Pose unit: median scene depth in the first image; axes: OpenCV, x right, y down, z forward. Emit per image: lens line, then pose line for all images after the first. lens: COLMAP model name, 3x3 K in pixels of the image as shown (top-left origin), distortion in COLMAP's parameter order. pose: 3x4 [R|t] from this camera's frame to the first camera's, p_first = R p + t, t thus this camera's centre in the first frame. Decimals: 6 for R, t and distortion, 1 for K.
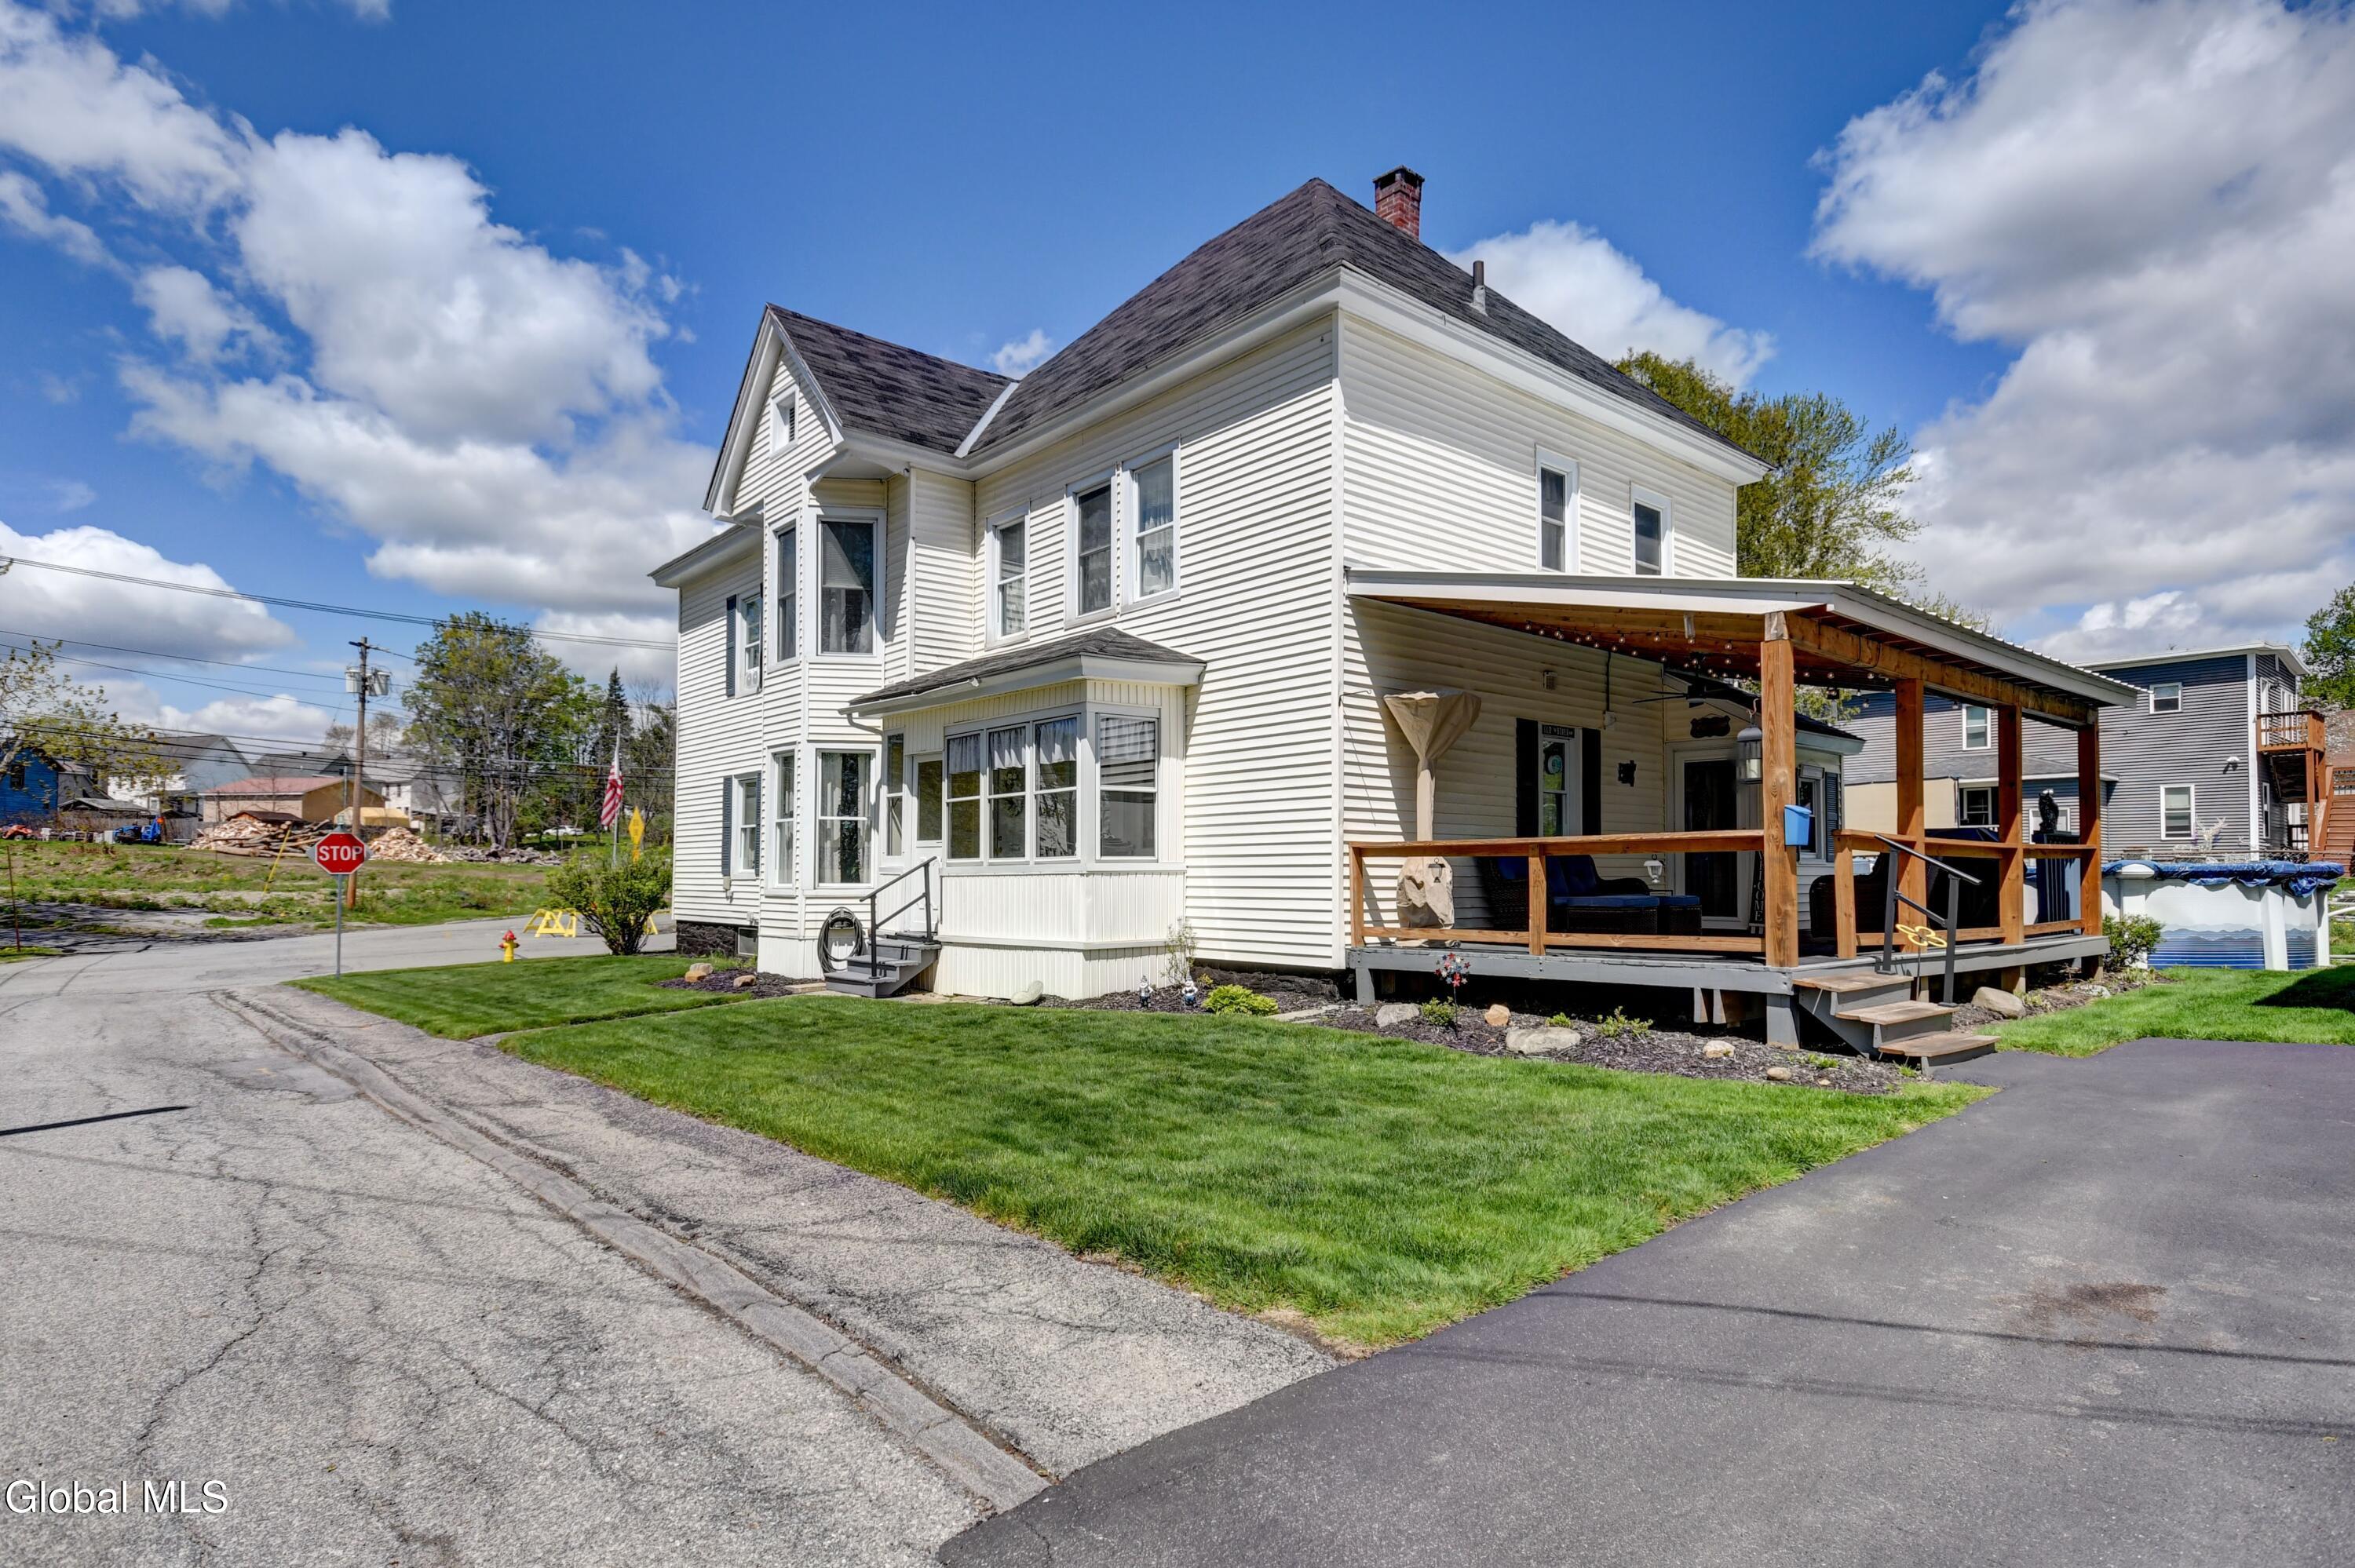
lens RADIAL K [[1248.1, 0, 1178.1], [0, 1248.1, 843.0], [0, 0, 1]] dist [-0.000441, -0.000089]
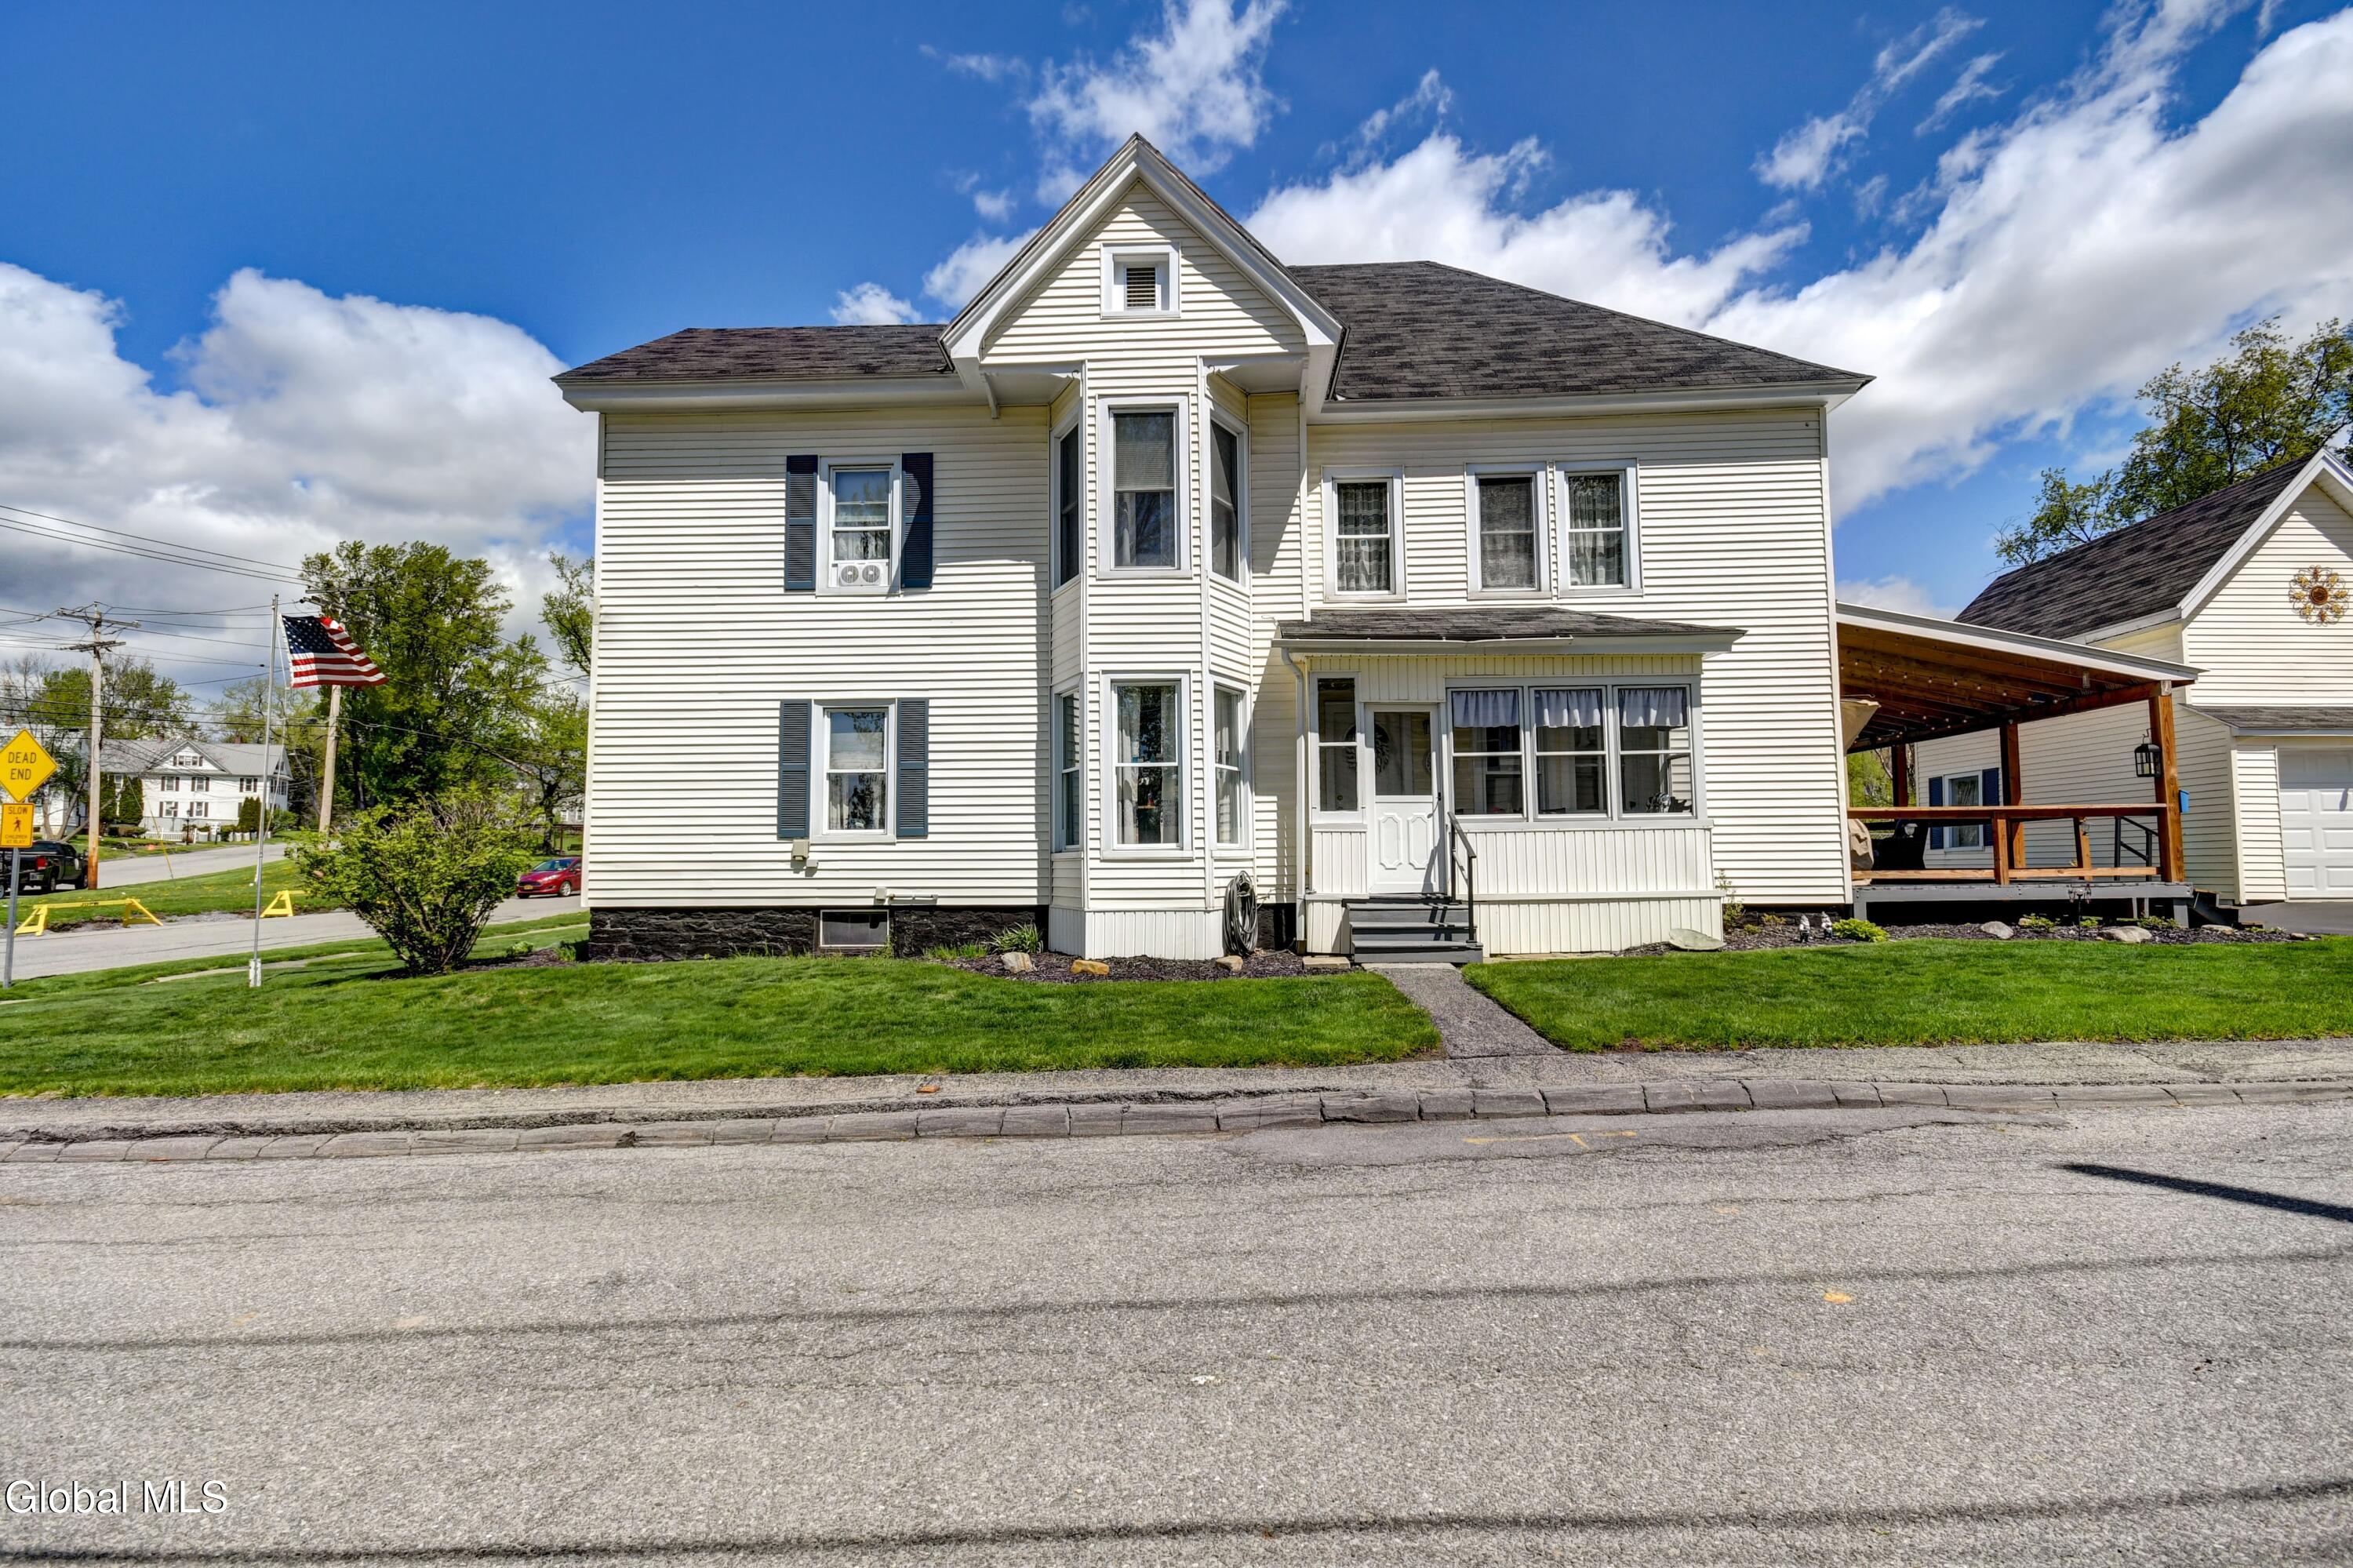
lens RADIAL K [[1022.6, 0, 1176.5], [0, 1022.6, 784.0], [0, 0, 1]] dist [0.000778, -0.000069]
pose [[0.683494, 0.048930, 0.728314, -0.949749], [-0.012626, 0.998394, -0.055226, 0.036731], [-0.729847, 0.028551, 0.683014, 0.651421]]
